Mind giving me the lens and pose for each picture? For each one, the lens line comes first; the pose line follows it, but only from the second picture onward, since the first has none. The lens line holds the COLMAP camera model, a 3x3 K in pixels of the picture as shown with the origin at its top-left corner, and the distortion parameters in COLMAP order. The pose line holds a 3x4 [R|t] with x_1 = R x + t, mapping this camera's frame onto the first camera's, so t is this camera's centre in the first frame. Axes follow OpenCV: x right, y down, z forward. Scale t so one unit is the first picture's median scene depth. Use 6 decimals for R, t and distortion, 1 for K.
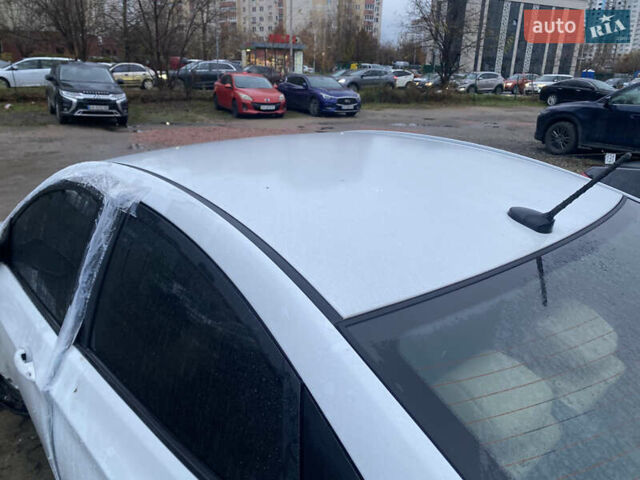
lens RADIAL K [[501.2, 0, 319.7], [0, 501.2, 240.3], [0, 0, 1]] dist [0.011343, -0.009321]
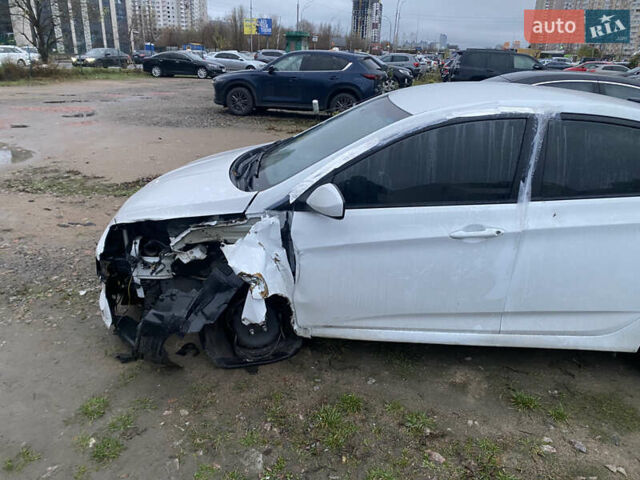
lens RADIAL K [[501.2, 0, 318.1], [0, 501.2, 240.3], [0, 0, 1]] dist [0.011343, -0.009321]
pose [[0.667932, -0.266669, 0.694806, -0.202634], [0.232675, 0.961624, 0.145399, -0.008382], [-0.706916, 0.064547, 0.704347, 0.024178]]
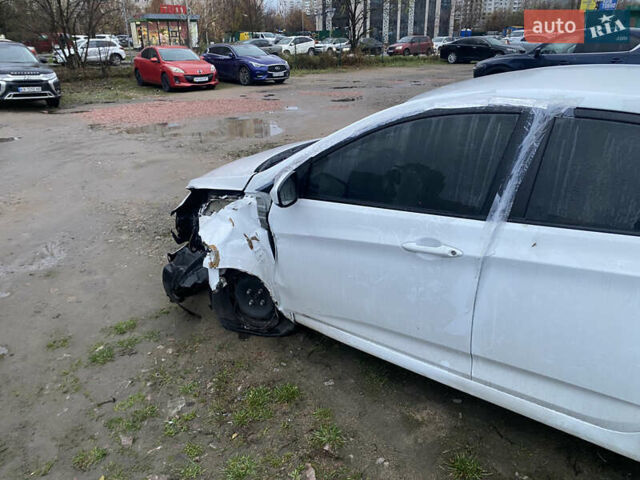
lens RADIAL K [[501.2, 0, 309.5], [0, 501.2, 239.8], [0, 0, 1]] dist [0.011343, -0.009321]
pose [[0.975163, -0.120930, 0.185562, -0.113540], [0.110991, 0.991817, 0.063085, 0.009972], [-0.191673, -0.040922, 0.980605, -0.023370]]
